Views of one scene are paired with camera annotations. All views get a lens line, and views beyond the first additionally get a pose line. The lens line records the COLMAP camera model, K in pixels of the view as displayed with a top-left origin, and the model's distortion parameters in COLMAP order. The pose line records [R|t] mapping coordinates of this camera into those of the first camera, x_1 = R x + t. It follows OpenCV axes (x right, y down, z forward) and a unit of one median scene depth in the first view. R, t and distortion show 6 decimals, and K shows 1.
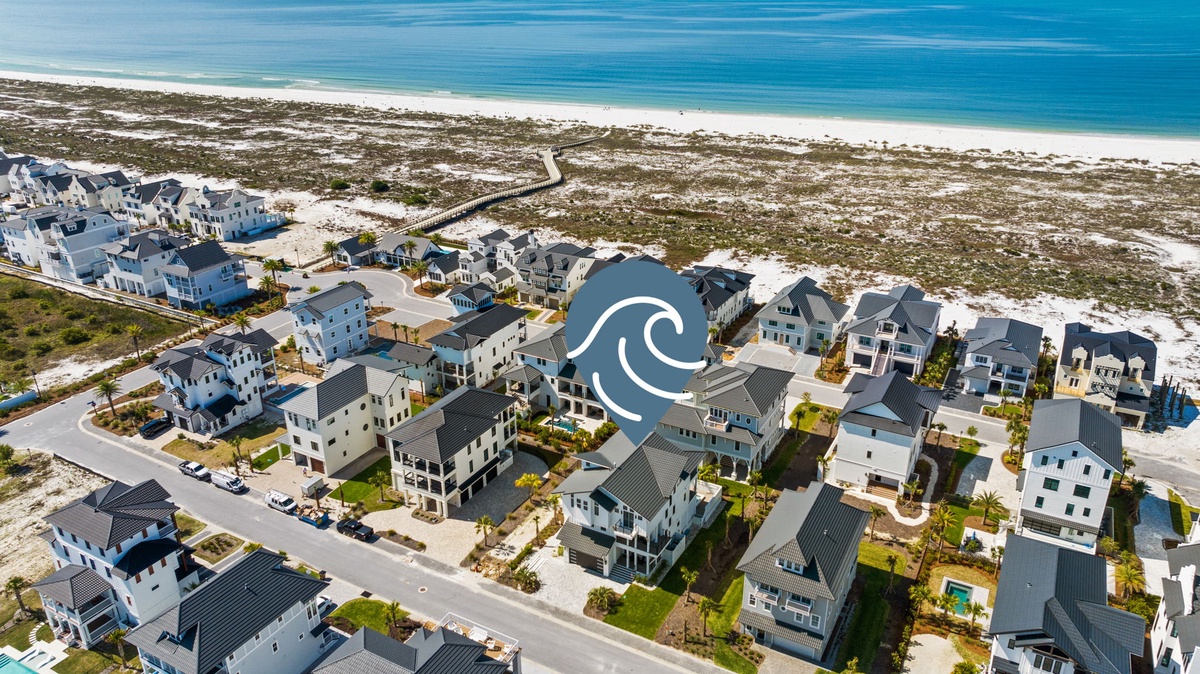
lens RADIAL K [[844.0, 0, 600.0], [0, 844.0, 337.0], [0, 0, 1]] dist [-0.009714, 0.007642]
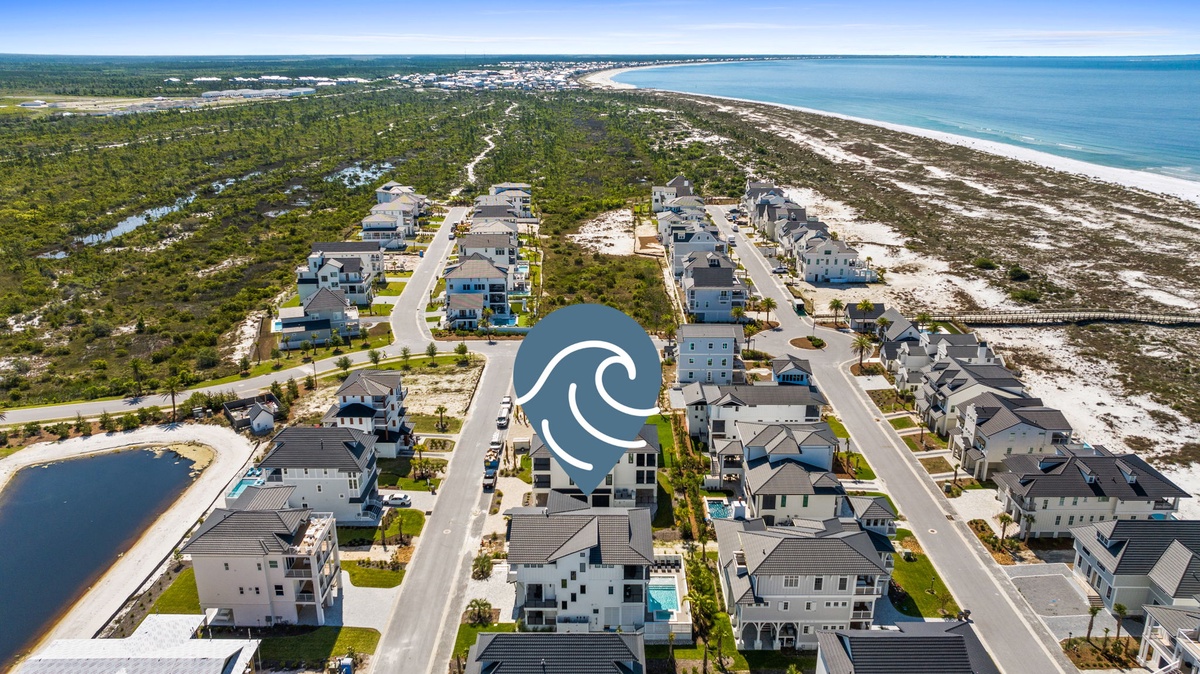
lens RADIAL K [[844.0, 0, 600.0], [0, 844.0, 337.0], [0, 0, 1]] dist [-0.009714, 0.007642]
pose [[0.481299, 0.285902, -0.828620, 0.696503], [-0.348052, 0.929931, 0.118694, -0.157480], [0.804495, 0.231276, 0.547083, 0.362953]]
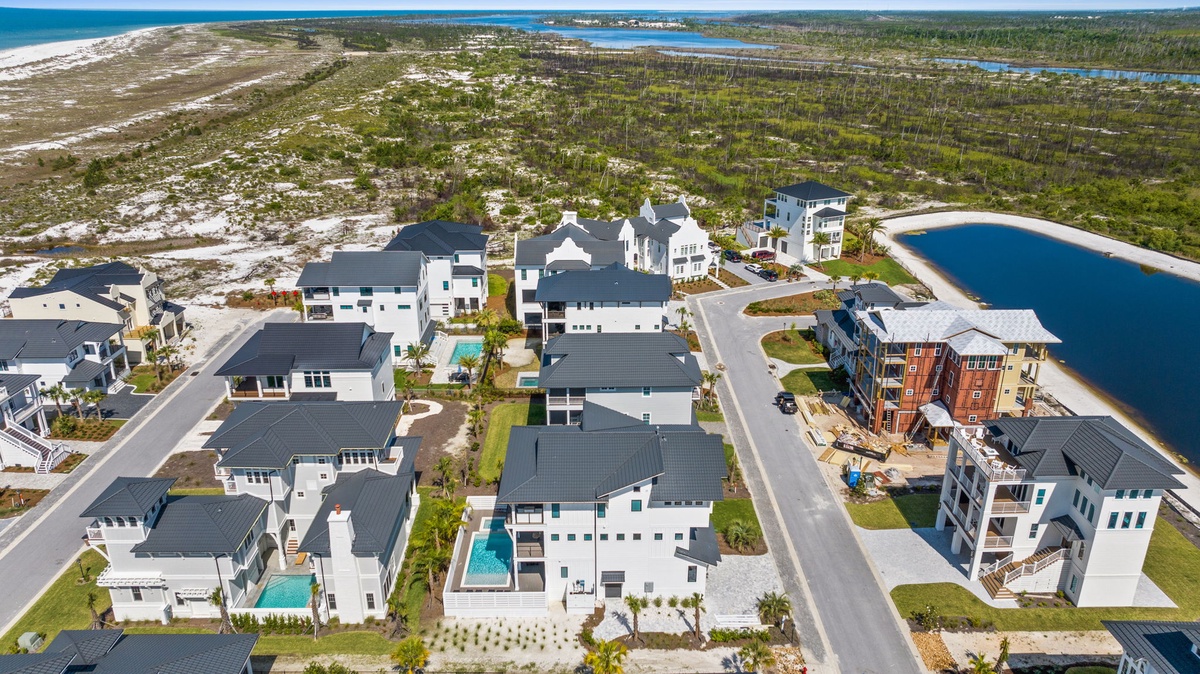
lens RADIAL K [[844.0, 0, 600.0], [0, 844.0, 337.0], [0, 0, 1]] dist [-0.009714, 0.007642]
pose [[-0.495067, -0.310396, 0.811519, -0.426593], [0.348853, 0.784406, 0.512843, -0.248198], [-0.795745, 0.536993, -0.280051, 0.990598]]
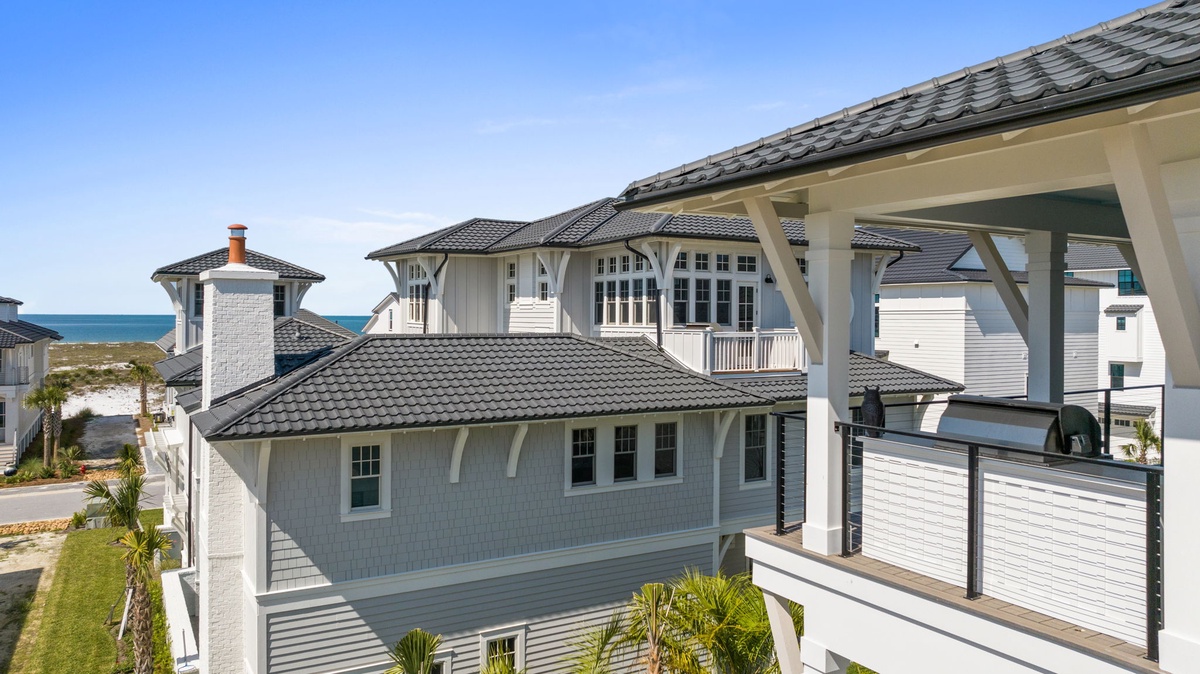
lens RADIAL K [[844.0, 0, 600.0], [0, 844.0, 337.0], [0, 0, 1]] dist [-0.009714, 0.007642]
pose [[0.518838, -0.012661, 0.854779, -0.023961], [0.330019, 0.925345, -0.186610, 0.120756], [-0.788603, 0.378914, 0.484283, 0.922912]]
